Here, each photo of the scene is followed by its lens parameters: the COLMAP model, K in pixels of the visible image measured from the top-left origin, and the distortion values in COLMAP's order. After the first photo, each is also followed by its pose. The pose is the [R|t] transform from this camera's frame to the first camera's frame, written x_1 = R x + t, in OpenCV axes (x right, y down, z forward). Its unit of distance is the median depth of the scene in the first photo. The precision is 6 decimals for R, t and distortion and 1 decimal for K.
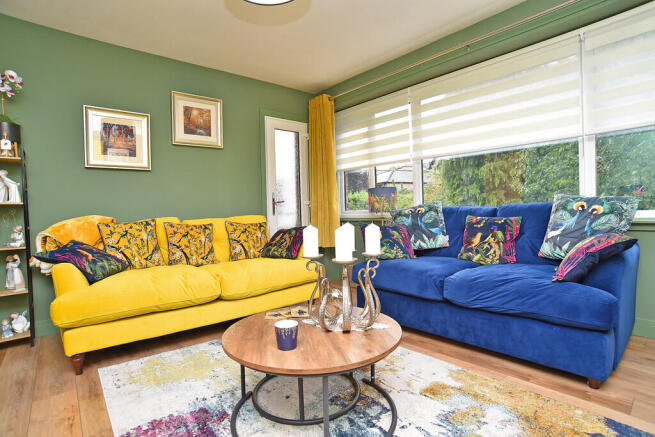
lens RADIAL K [[353.2, 0, 327.1], [0, 353.2, 217.6], [0, 0, 1]] dist [0.000967, 0.000213]
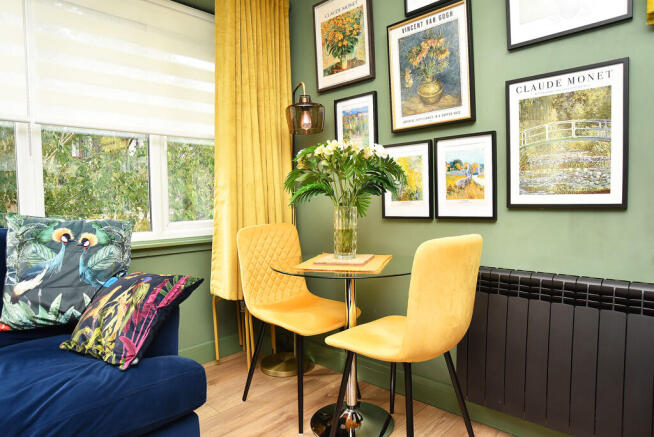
lens RADIAL K [[421.9, 0, 326.8], [0, 421.9, 219.4], [0, 0, 1]] dist [-0.005622, -0.001113]
pose [[-0.099926, -0.018635, 0.994820, -0.086791], [0.036377, 0.999088, 0.022368, -0.061209], [-0.994330, 0.038424, -0.099157, 0.605006]]
